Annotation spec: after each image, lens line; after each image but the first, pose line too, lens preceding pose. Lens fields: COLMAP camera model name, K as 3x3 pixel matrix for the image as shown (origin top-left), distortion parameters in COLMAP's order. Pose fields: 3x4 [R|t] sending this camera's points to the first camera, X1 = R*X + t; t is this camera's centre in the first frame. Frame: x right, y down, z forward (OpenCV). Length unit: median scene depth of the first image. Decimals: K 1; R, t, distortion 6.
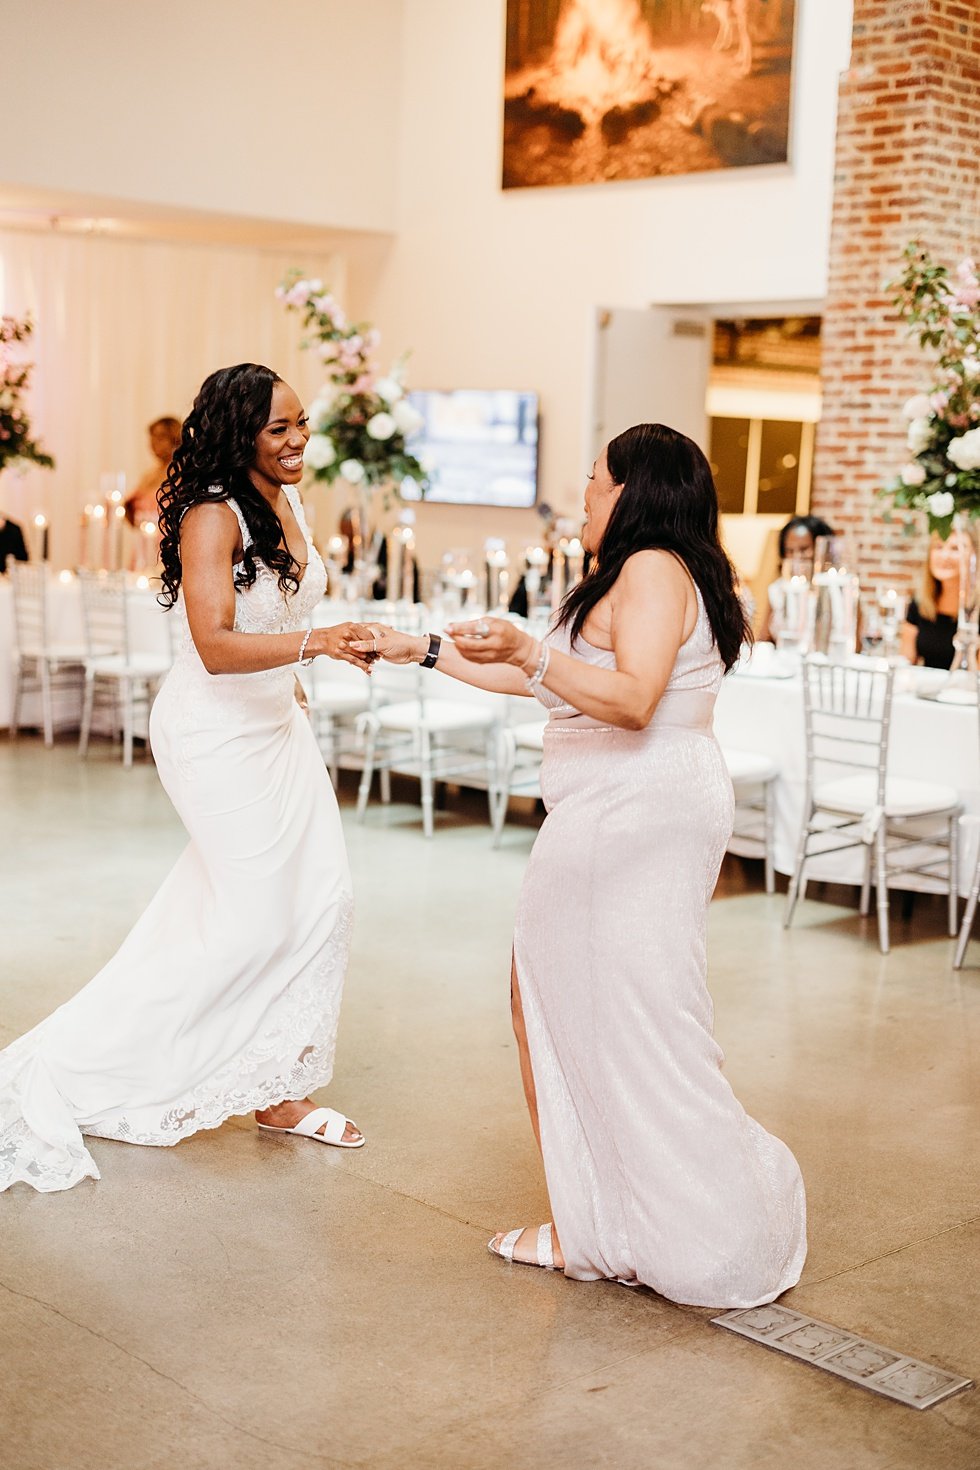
lens RADIAL K [[2156.8, 0, 490.0], [0, 2156.8, 735.0], [0, 0, 1]] dist [0.026989, 0.082967]
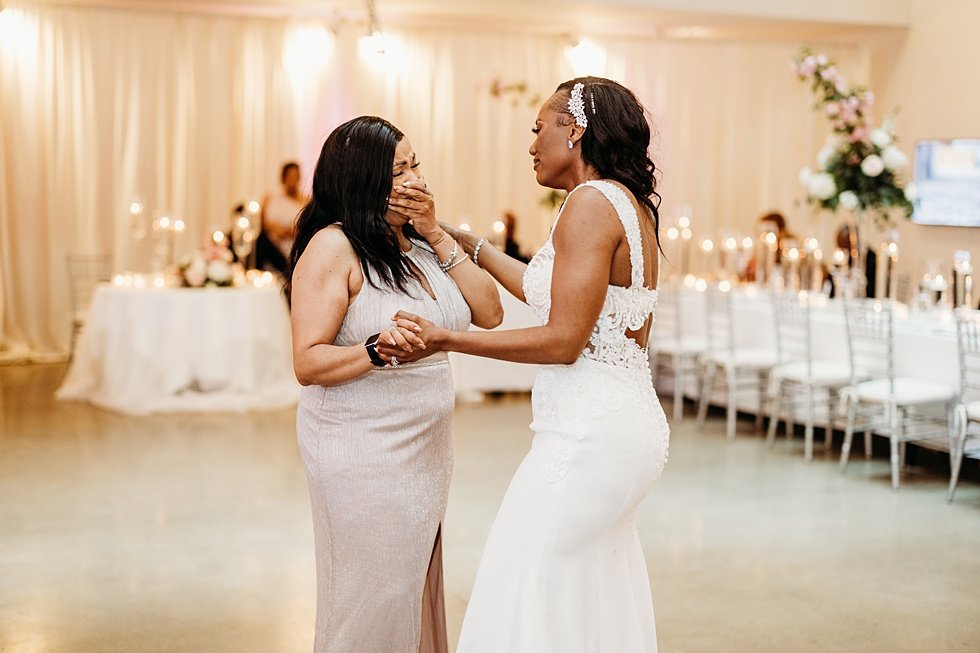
lens RADIAL K [[1432.8, 0, 490.0], [0, 1432.8, 326.5], [0, 0, 1]] dist [0.018758, 0.045442]
pose [[0.938496, 0.014358, -0.344992, 0.031908], [-0.027987, 0.999011, -0.034558, -0.009892], [0.344154, 0.042088, 0.937969, 0.112807]]
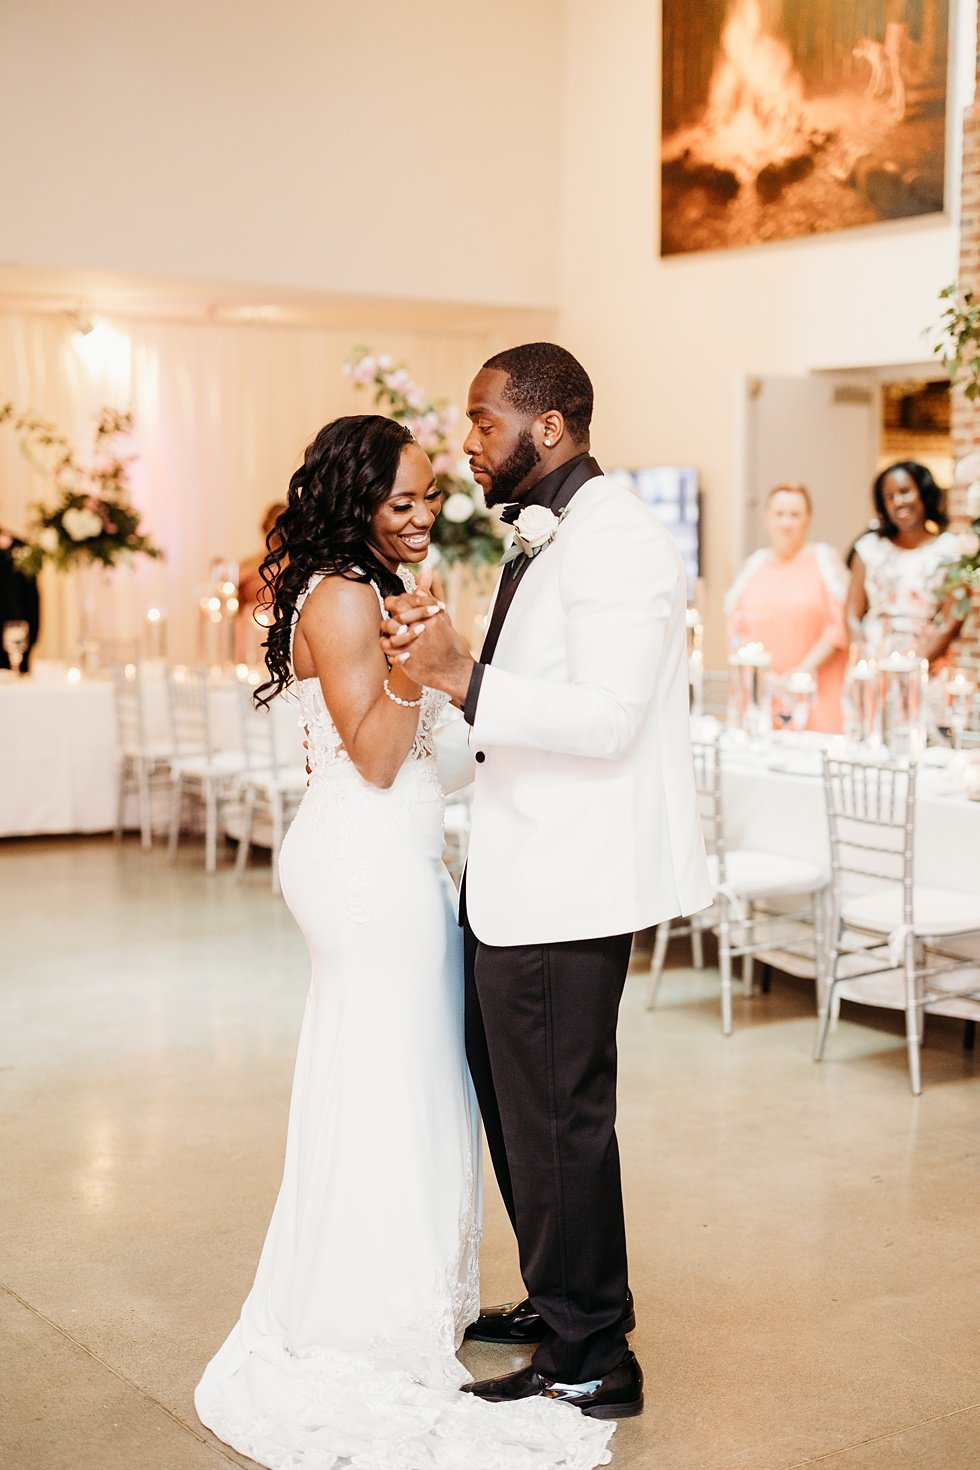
lens RADIAL K [[2167.0, 0, 490.0], [0, 2167.0, 735.0], [0, 0, 1]] dist [0.020175, 0.116570]
pose [[0.987708, -0.012434, -0.155817, 0.105139], [0.006192, 0.999161, -0.040482, -0.006162], [0.156190, 0.039019, 0.986956, 0.075124]]
